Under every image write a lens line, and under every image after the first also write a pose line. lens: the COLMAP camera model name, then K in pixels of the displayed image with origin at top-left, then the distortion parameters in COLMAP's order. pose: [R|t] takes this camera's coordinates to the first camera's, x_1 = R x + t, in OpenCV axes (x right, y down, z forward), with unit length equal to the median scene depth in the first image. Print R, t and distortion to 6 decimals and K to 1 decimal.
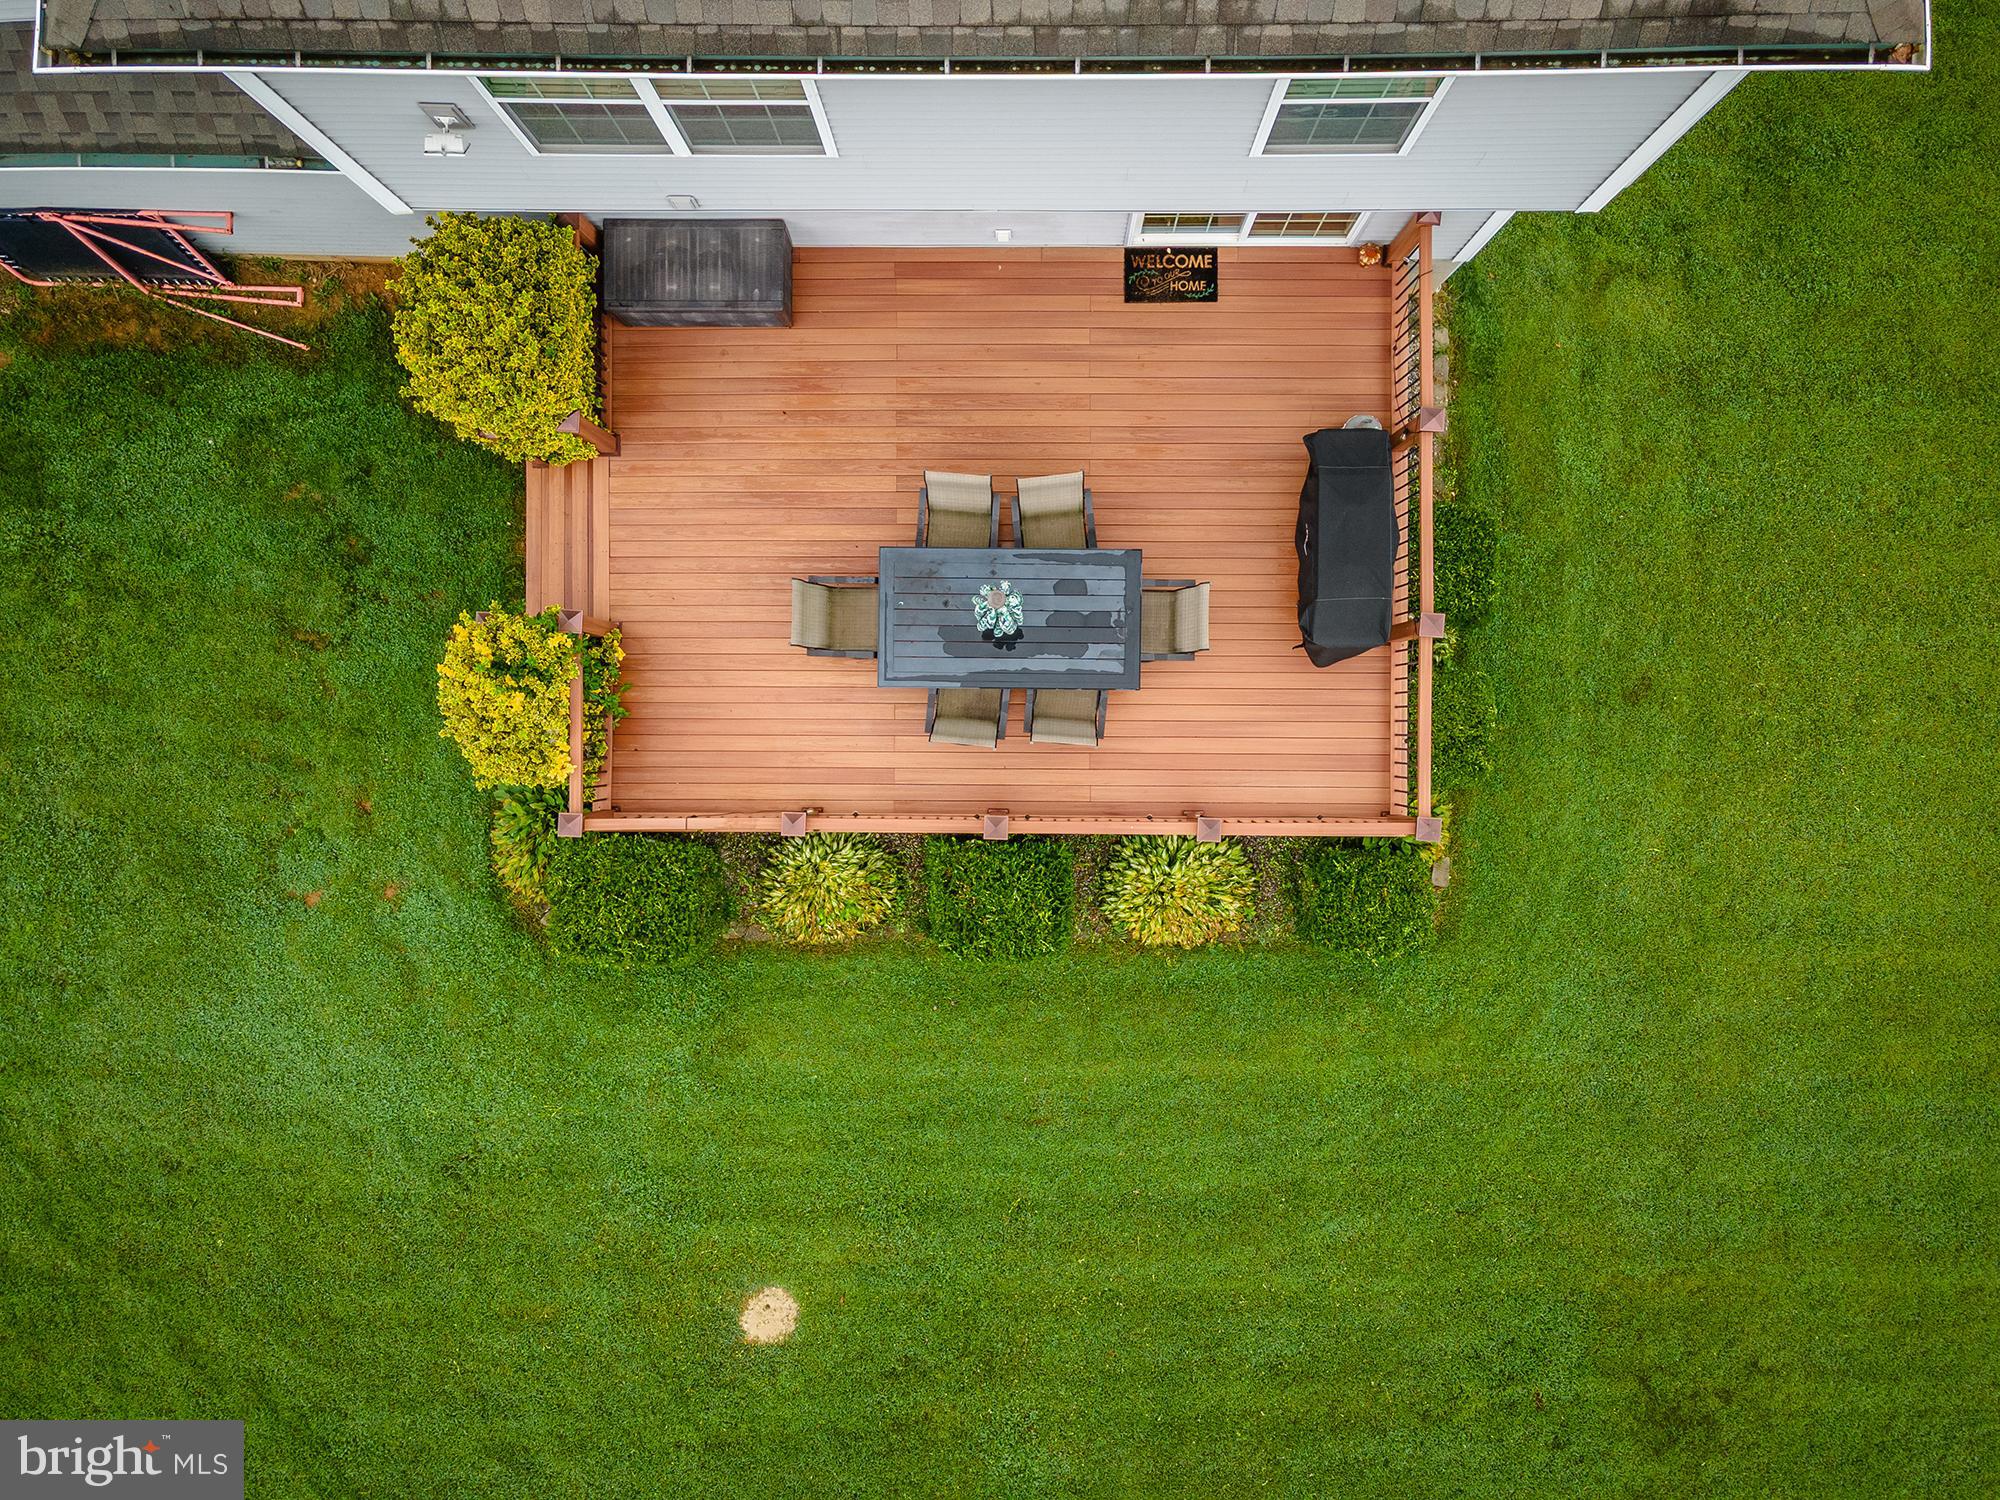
lens RADIAL K [[1461.1, 0, 1000.2], [0, 1461.1, 750.1], [0, 0, 1]] dist [0.038080, 0.018334]
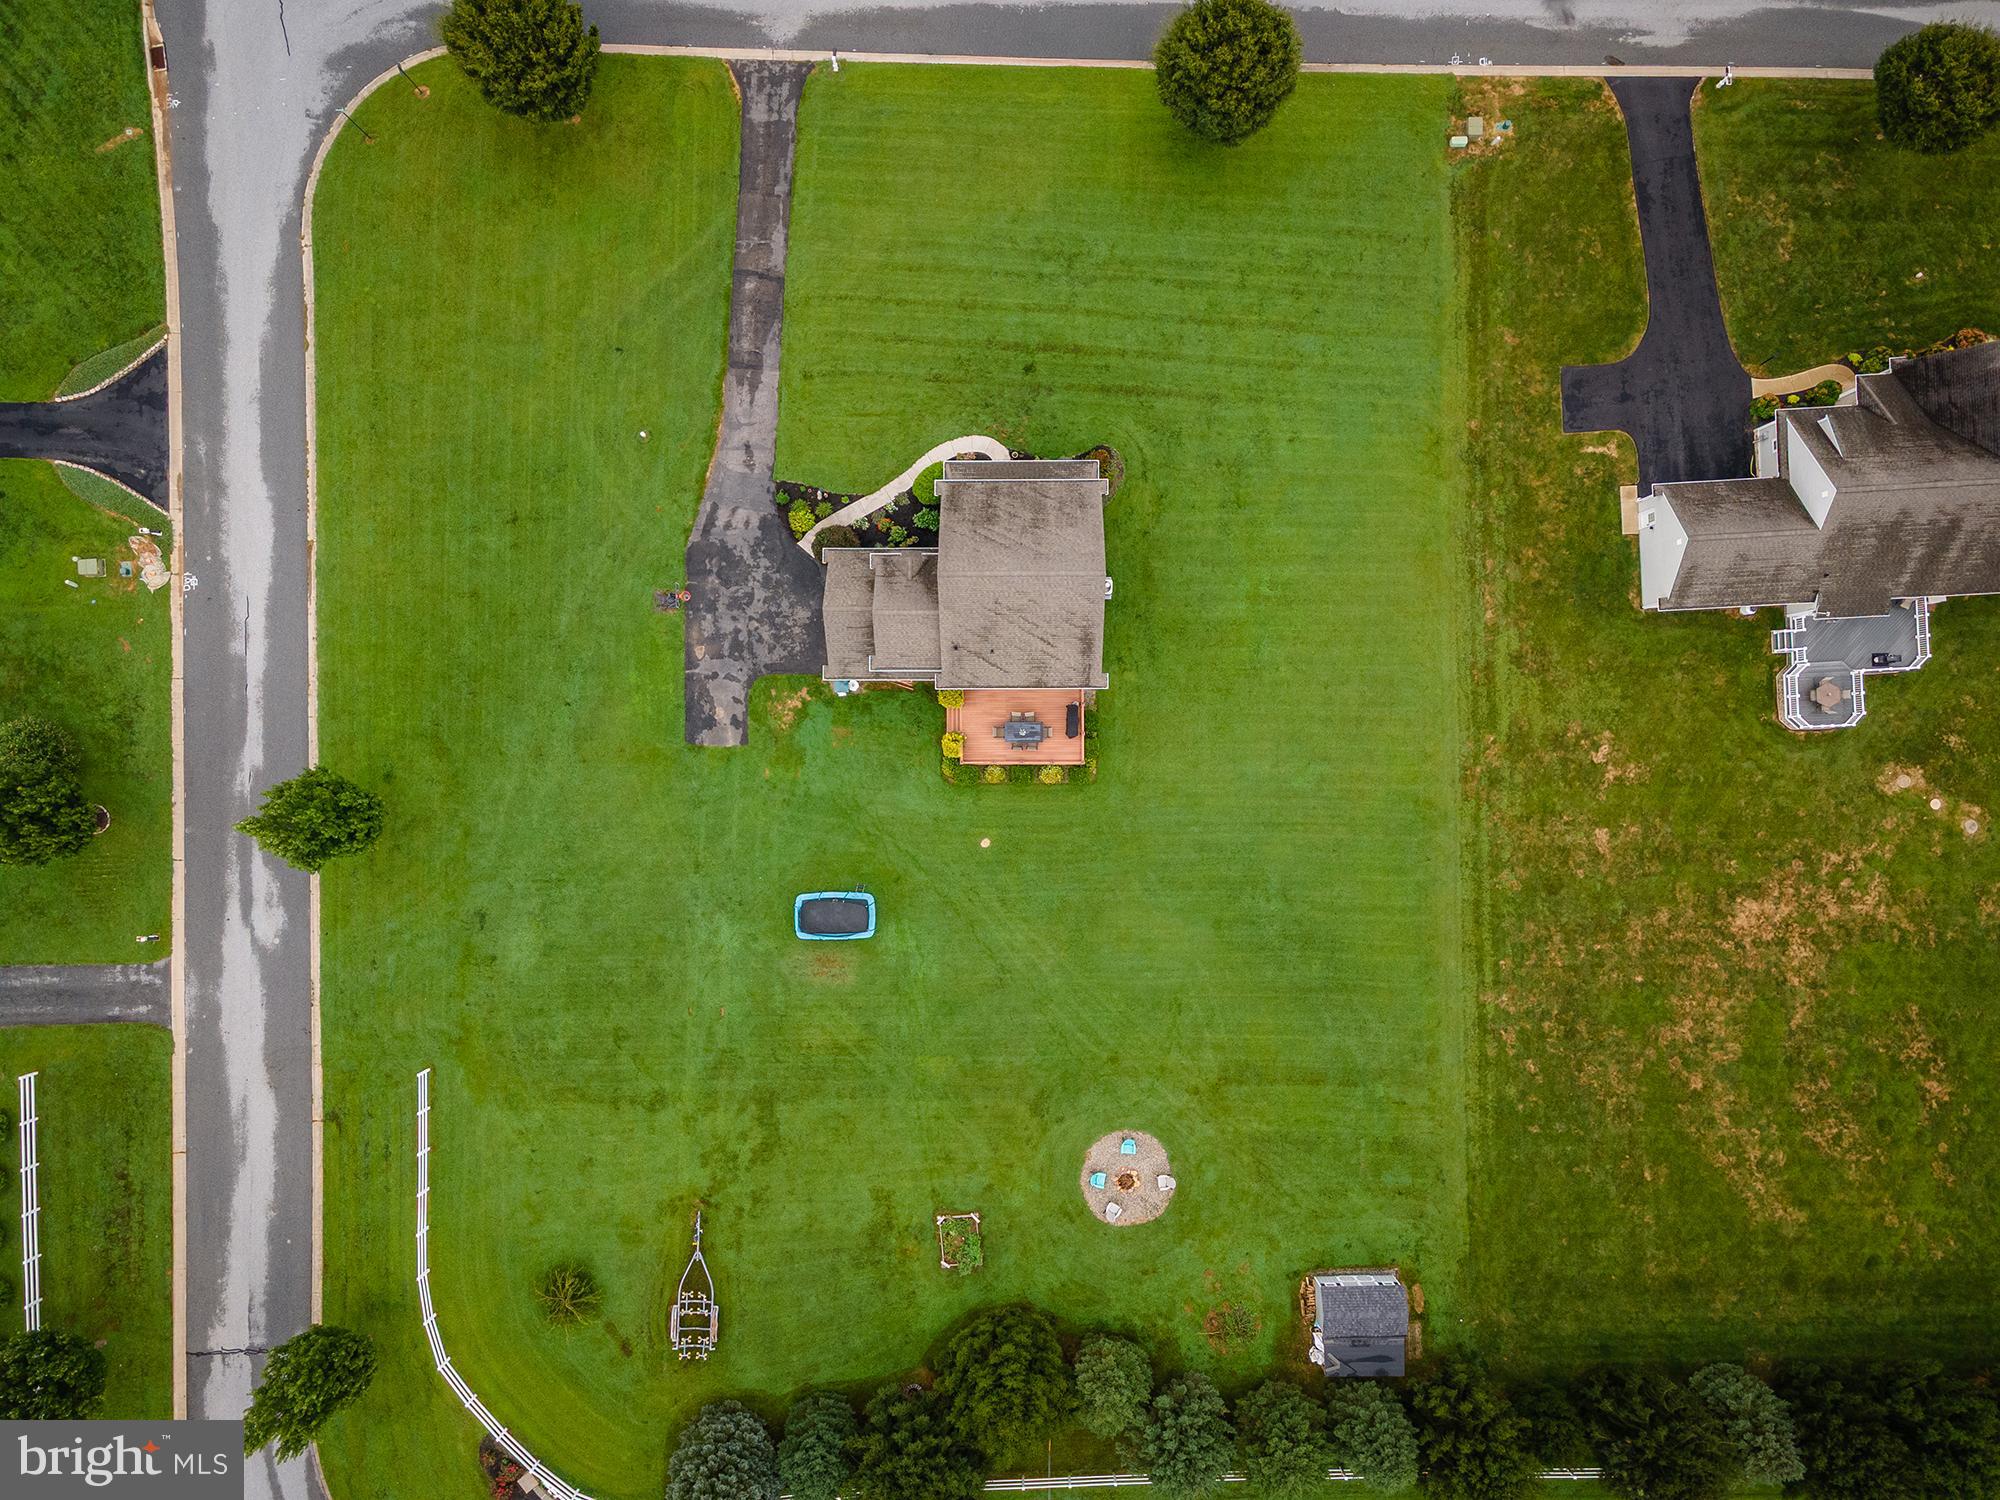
lens RADIAL K [[1461.1, 0, 1000.5], [0, 1461.1, 749.9], [0, 0, 1]] dist [0.038080, 0.018334]
pose [[0.999877, -0.007502, 0.013763, -0.183260], [0.007644, 0.999918, -0.010271, 0.057153], [-0.013685, 0.010375, 0.999853, -5.413733]]
